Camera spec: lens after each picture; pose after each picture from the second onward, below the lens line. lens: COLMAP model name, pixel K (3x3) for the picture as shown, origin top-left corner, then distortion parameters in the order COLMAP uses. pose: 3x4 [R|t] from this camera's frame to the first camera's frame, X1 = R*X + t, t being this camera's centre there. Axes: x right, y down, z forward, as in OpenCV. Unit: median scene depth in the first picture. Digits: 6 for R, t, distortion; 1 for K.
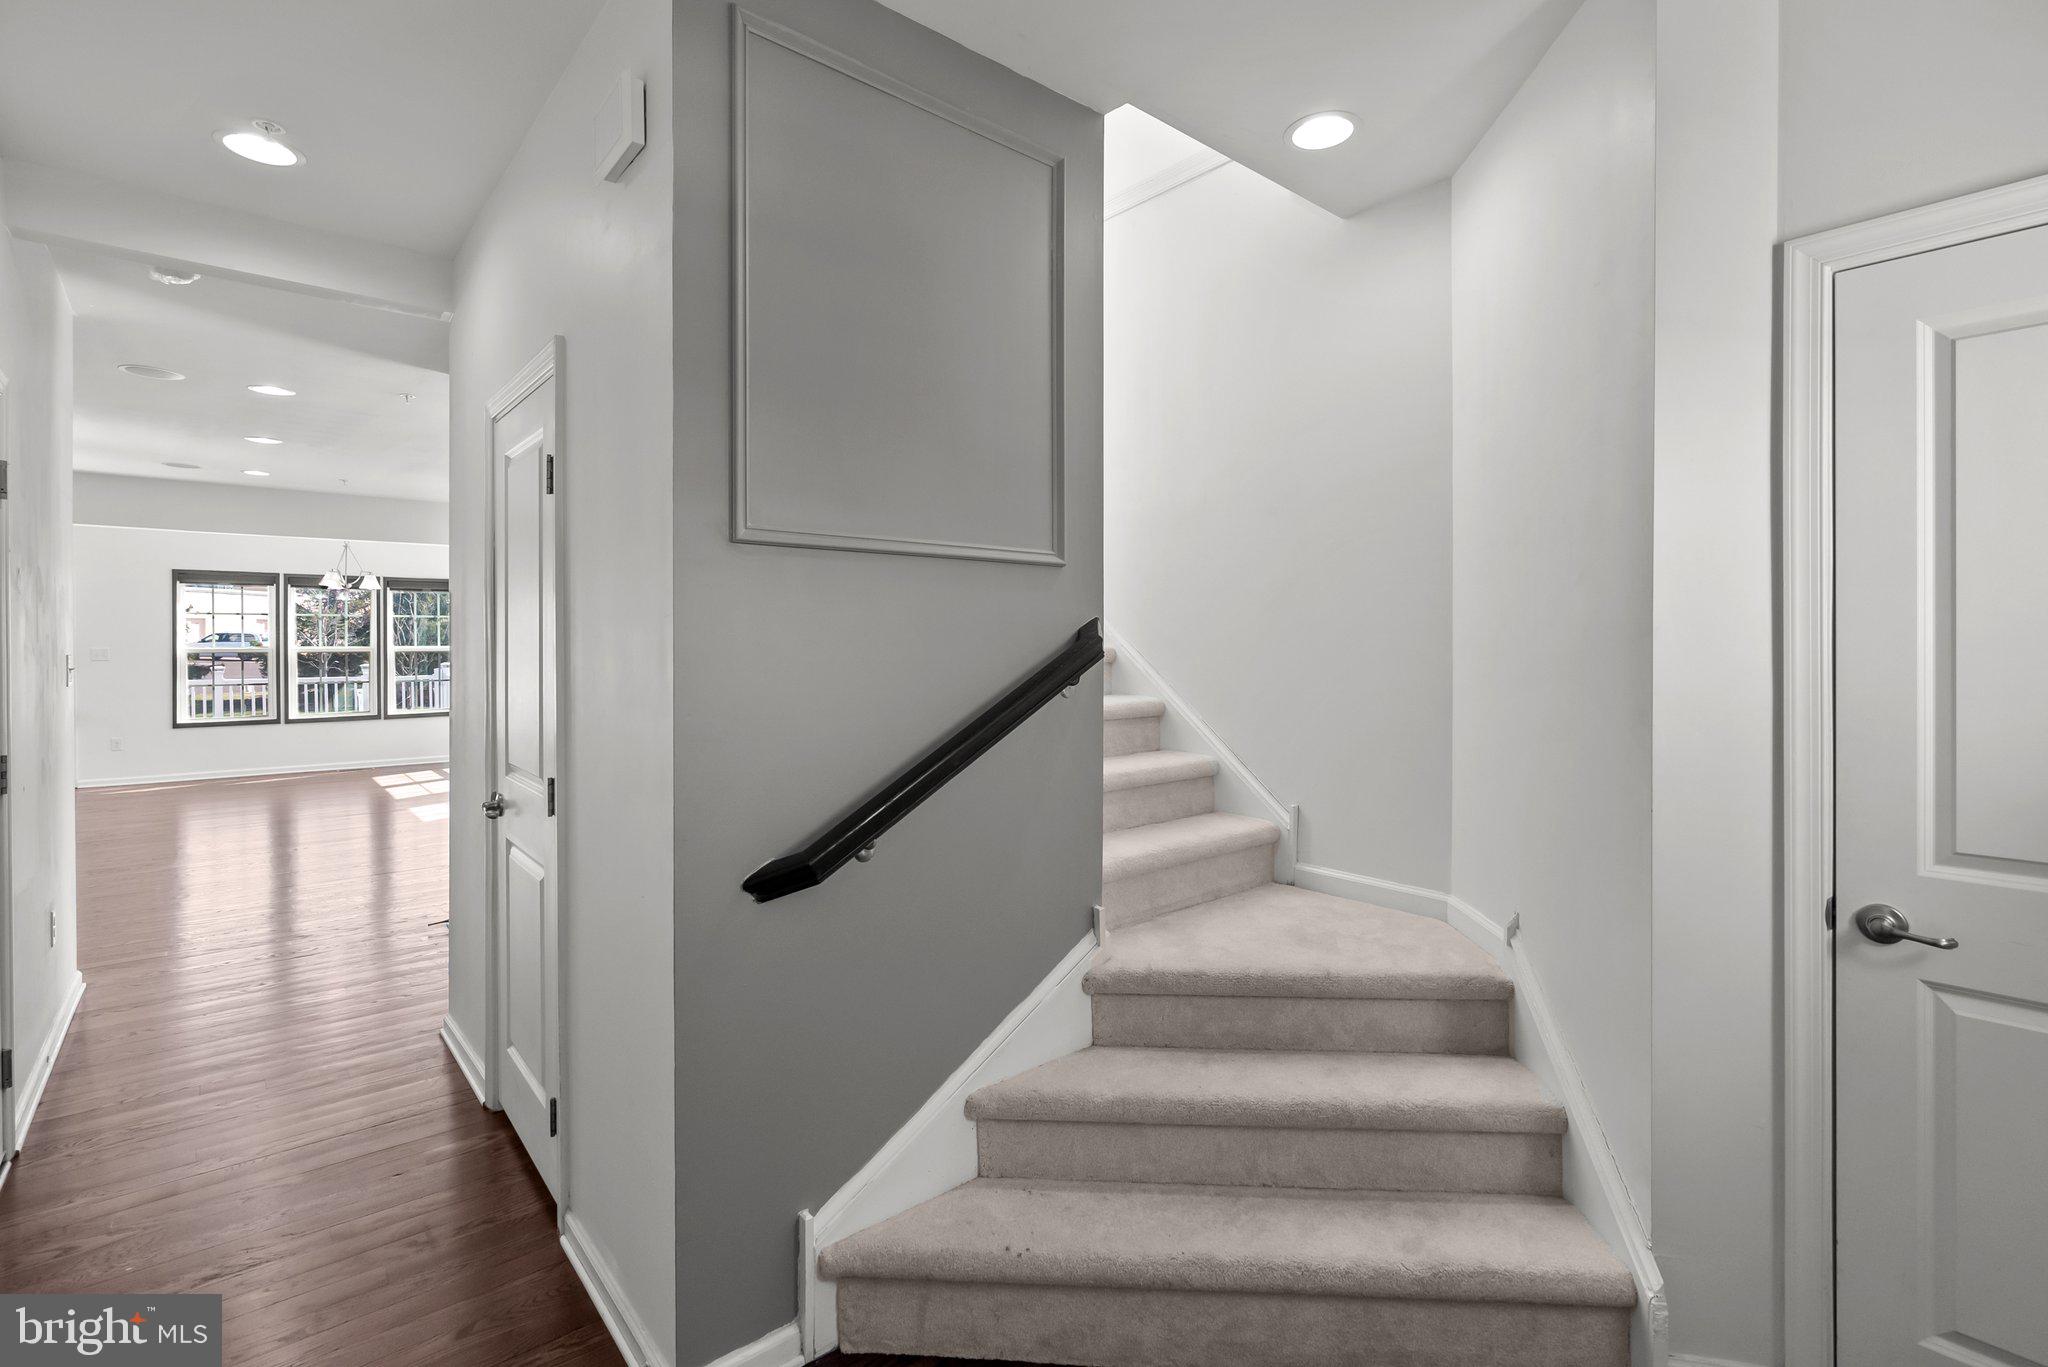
lens RADIAL K [[944.3, 0, 1030.9], [0, 944.3, 649.1], [0, 0, 1]] dist [-0.002905, 0.000544]
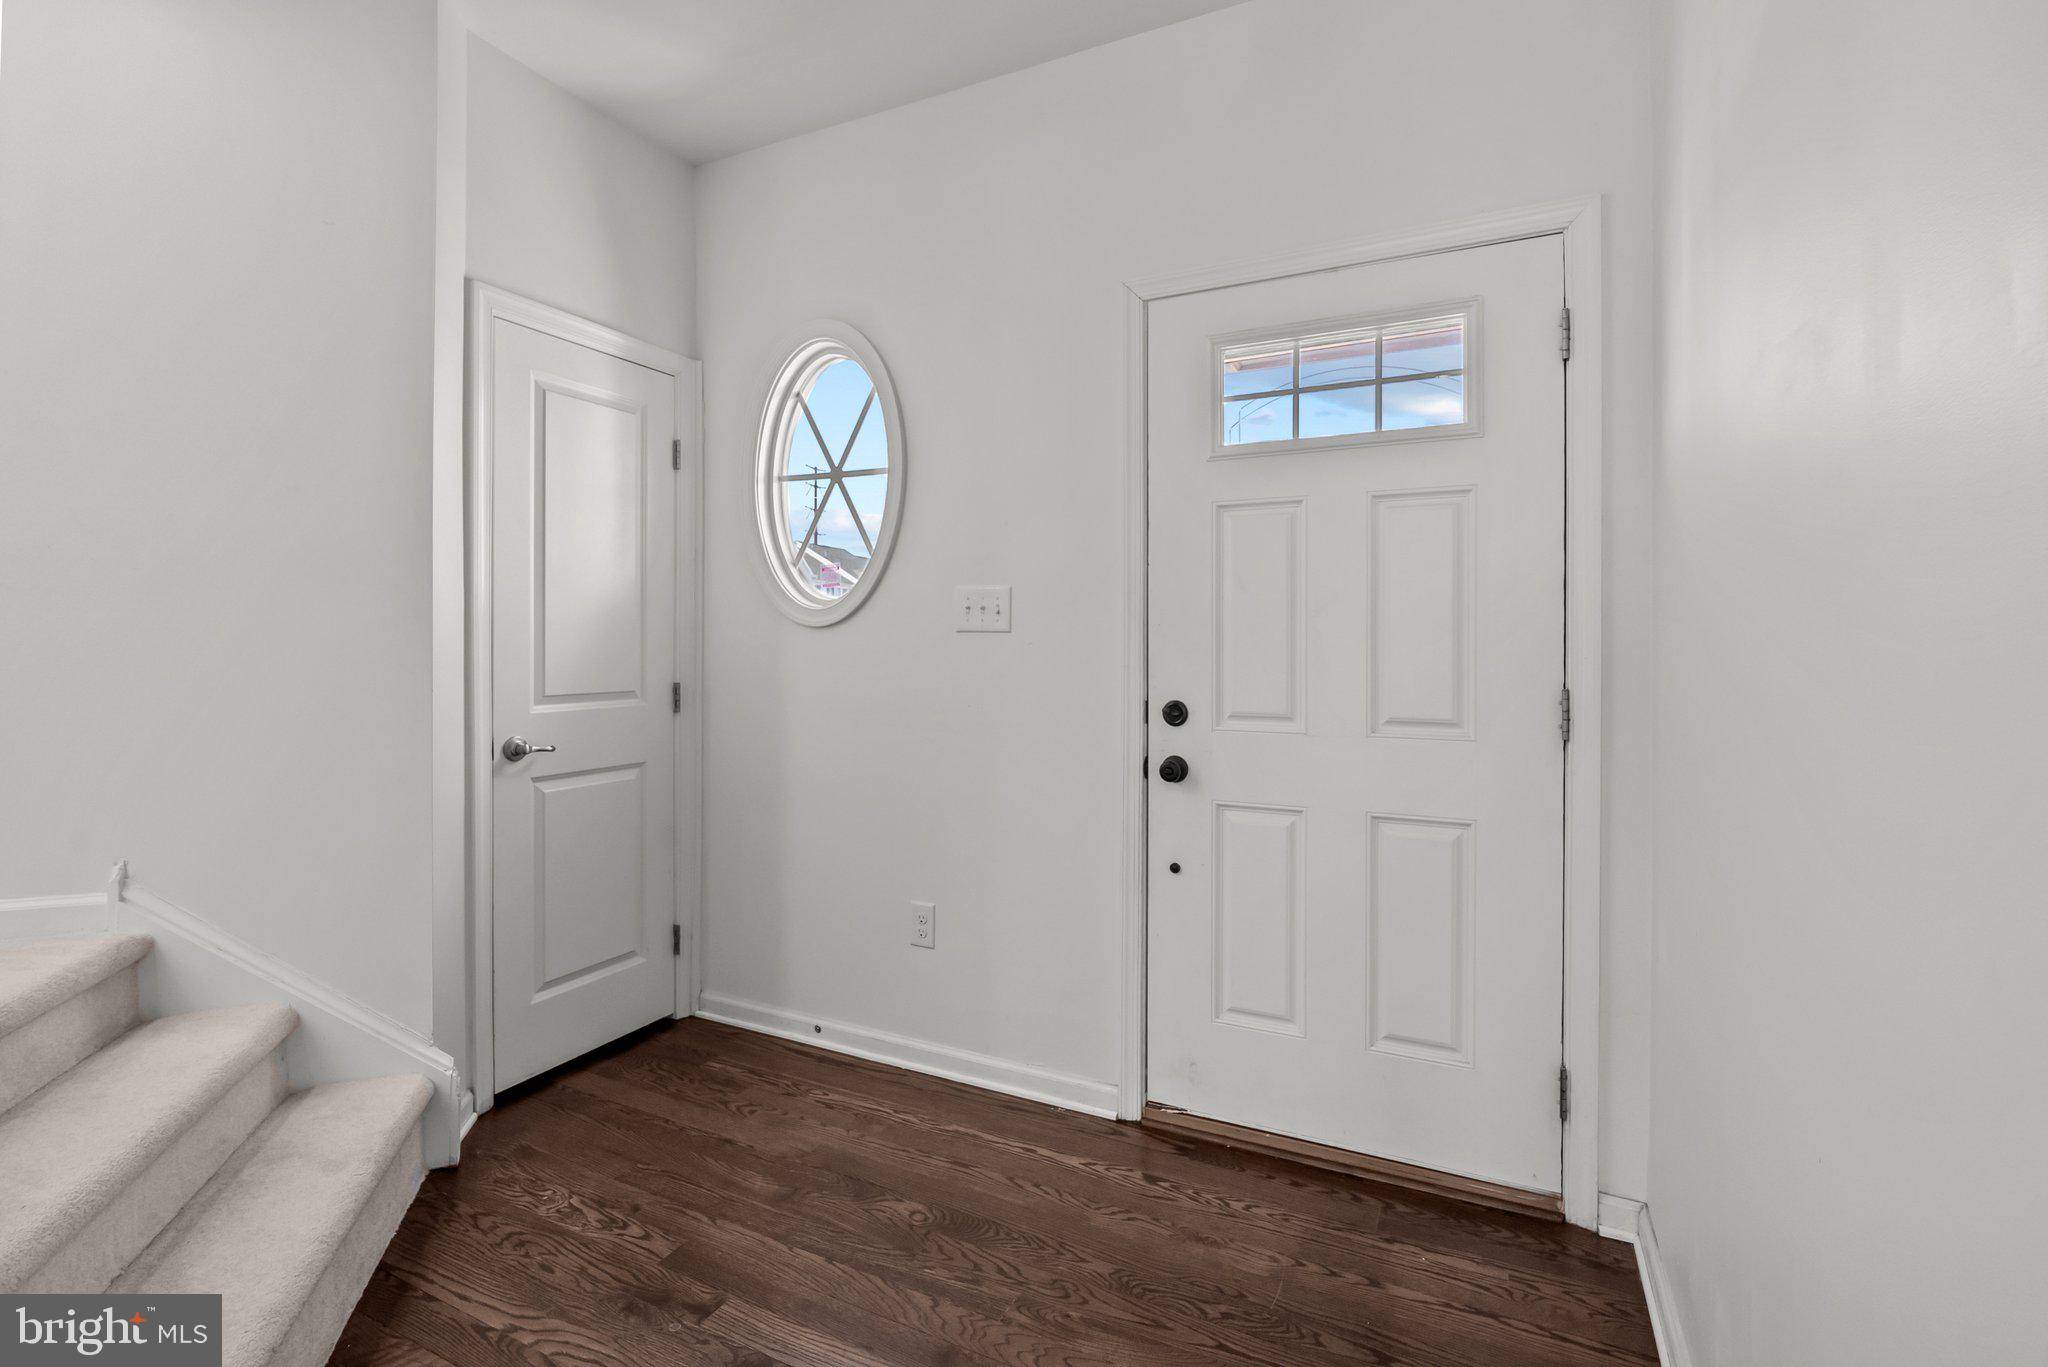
lens RADIAL K [[944.3, 0, 1030.9], [0, 944.3, 649.1], [0, 0, 1]] dist [-0.002905, 0.000544]
pose [[-0.394172, -0.005093, 0.919023, -0.849067], [0.003521, 0.999969, 0.007052, 0.117276], [-0.919030, 0.006016, -0.394142, 0.813743]]
